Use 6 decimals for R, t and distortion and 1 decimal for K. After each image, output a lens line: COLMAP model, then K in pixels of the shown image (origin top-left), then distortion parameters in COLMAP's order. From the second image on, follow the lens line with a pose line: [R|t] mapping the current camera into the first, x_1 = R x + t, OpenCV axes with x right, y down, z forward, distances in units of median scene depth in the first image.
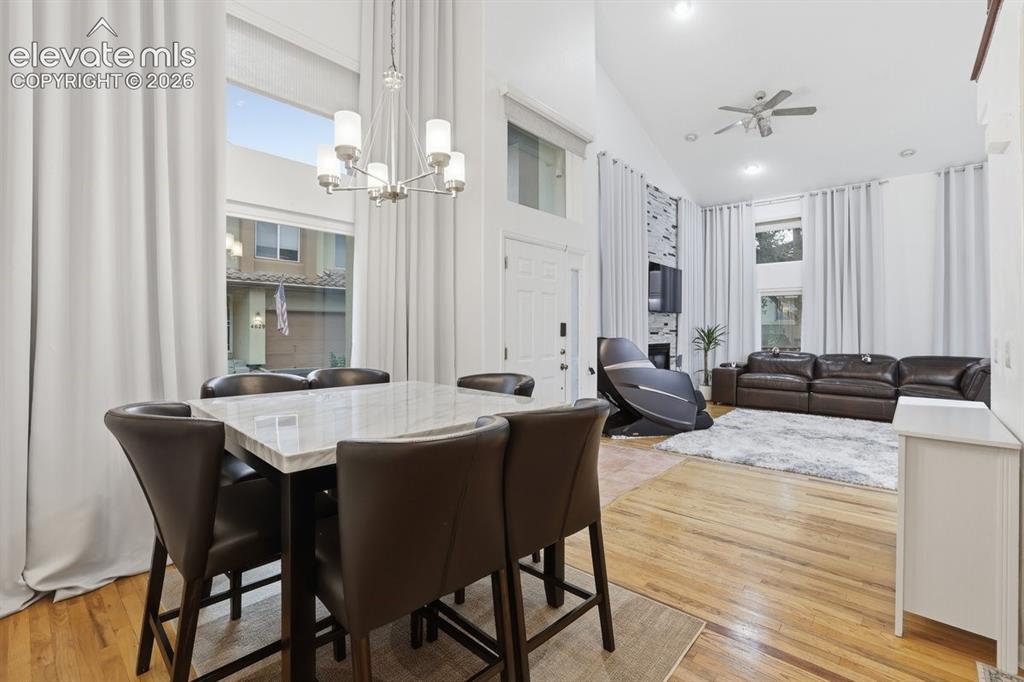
lens RADIAL K [[459.0, 0, 512.1], [0, 459.0, 328.8], [0, 0, 1]] dist [-0.045319, 0.018752]
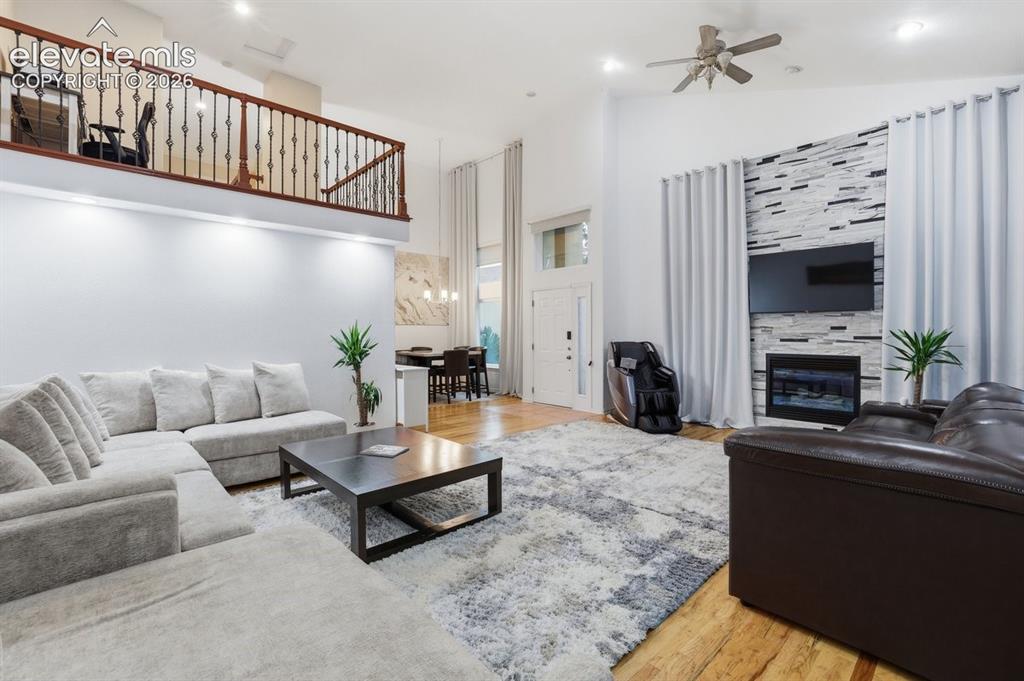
lens RADIAL K [[456.5, 0, 515.1], [0, 456.5, 333.4], [0, 0, 1]] dist [-0.057175, 0.018312]
pose [[-0.119069, 0.002421, -0.992883, 1.107265], [0.005038, 0.999986, 0.001834, -0.005829], [0.992873, -0.004784, -0.119080, 0.619353]]
